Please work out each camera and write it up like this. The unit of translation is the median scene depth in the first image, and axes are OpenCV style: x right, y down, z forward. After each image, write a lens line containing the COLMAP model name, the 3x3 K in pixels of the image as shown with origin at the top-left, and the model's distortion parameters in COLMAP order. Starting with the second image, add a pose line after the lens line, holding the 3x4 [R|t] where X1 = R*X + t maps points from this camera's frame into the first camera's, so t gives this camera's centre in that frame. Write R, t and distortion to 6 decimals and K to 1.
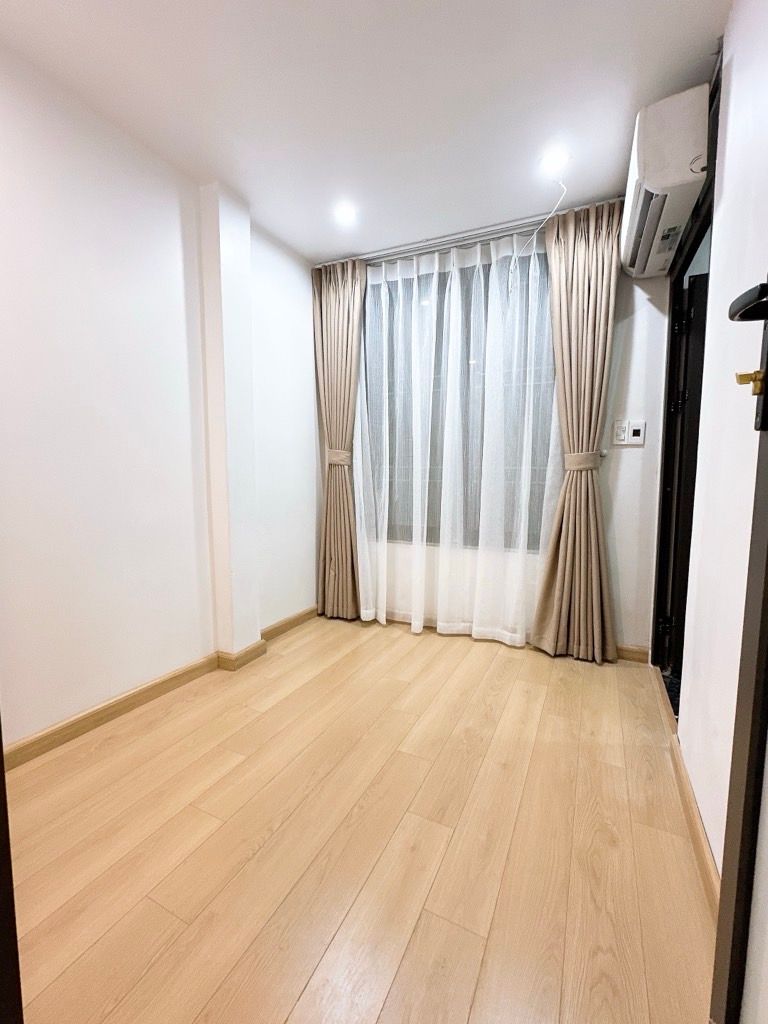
lens RADIAL K [[416.3, 0, 379.0], [0, 416.3, 511.1], [0, 0, 1]] dist [-0.006498, -0.001273]
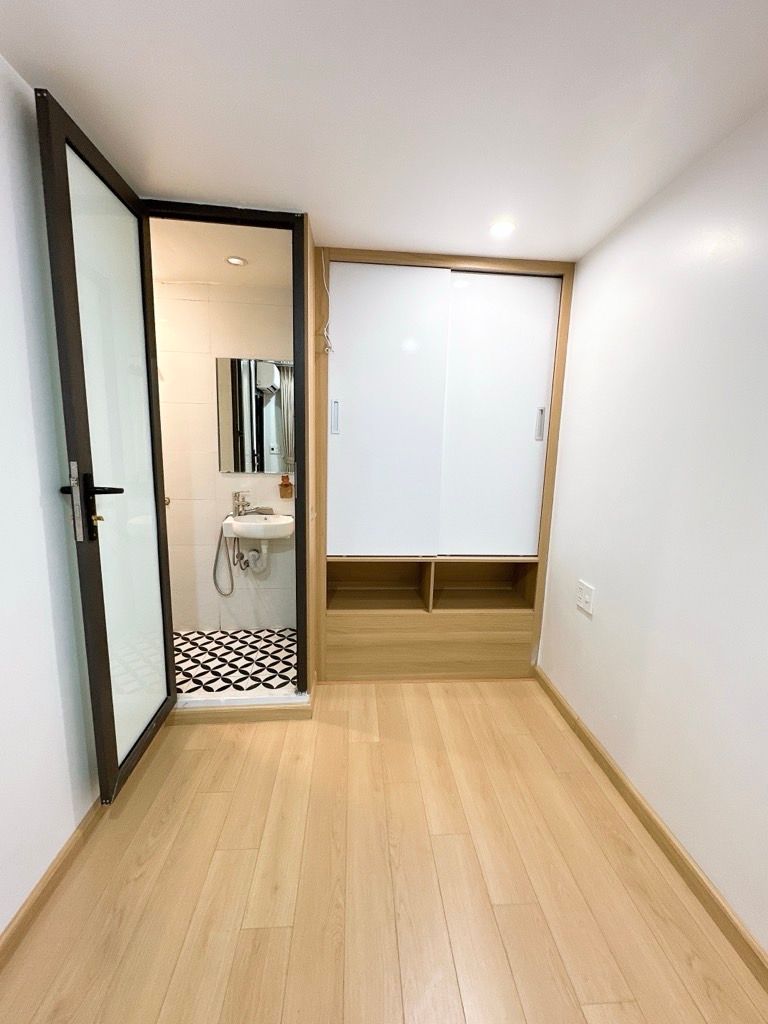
lens RADIAL K [[416.3, 0, 390.0], [0, 416.3, 521.9], [0, 0, 1]] dist [-0.006498, -0.001273]
pose [[-0.848934, 0.053693, -0.525765, 0.226416], [-0.083062, 0.968907, 0.233065, -0.300490], [0.521931, 0.241527, -0.818078, 1.149859]]
